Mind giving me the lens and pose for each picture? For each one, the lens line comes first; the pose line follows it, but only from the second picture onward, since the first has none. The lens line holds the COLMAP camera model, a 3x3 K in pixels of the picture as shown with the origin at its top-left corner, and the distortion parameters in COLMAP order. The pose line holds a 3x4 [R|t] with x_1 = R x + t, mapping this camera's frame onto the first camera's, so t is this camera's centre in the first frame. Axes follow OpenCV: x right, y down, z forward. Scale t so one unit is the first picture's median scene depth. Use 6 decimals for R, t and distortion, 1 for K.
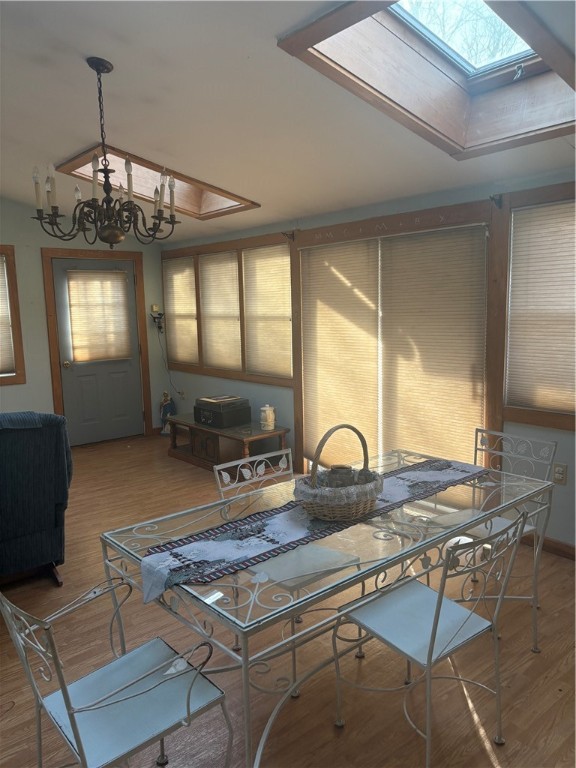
lens RADIAL K [[579.2, 0, 290.8], [0, 579.2, 384.1], [0, 0, 1]] dist [0.023321, -0.012941]
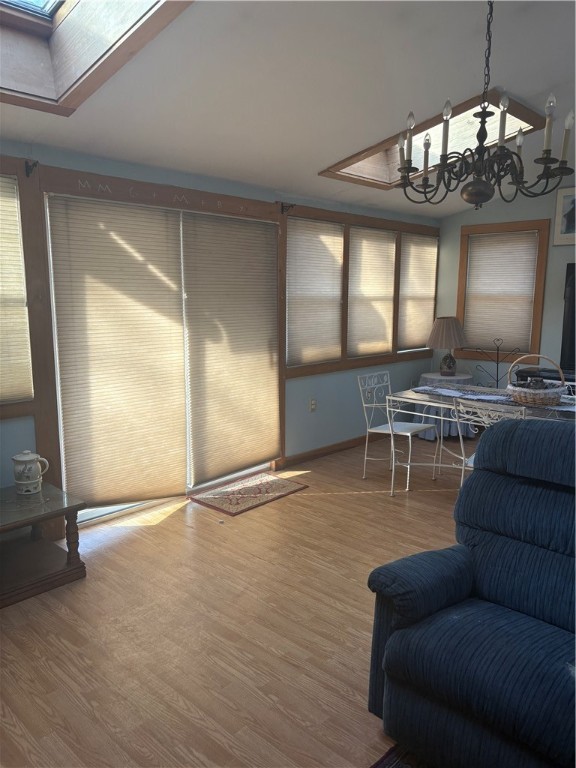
lens RADIAL K [[579.2, 0, 299.2], [0, 579.2, 365.3], [0, 0, 1]] dist [0.023321, -0.012941]
pose [[-0.108128, -0.114413, 0.987531, -0.777140], [0.118585, 0.984779, 0.127078, -0.110082], [-0.987039, 0.130847, -0.092915, 0.937210]]
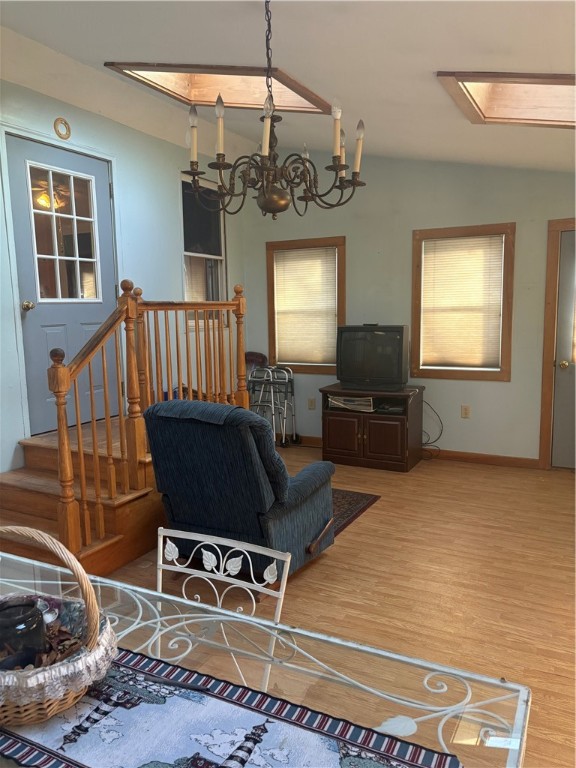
lens RADIAL K [[579.2, 0, 292.4], [0, 579.2, 389.7], [0, 0, 1]] dist [0.023321, -0.012941]
pose [[0.362462, 0.147341, -0.920278, 0.315745], [-0.115289, 0.986929, 0.112605, -0.068730], [0.924841, 0.065283, 0.374711, 0.513977]]
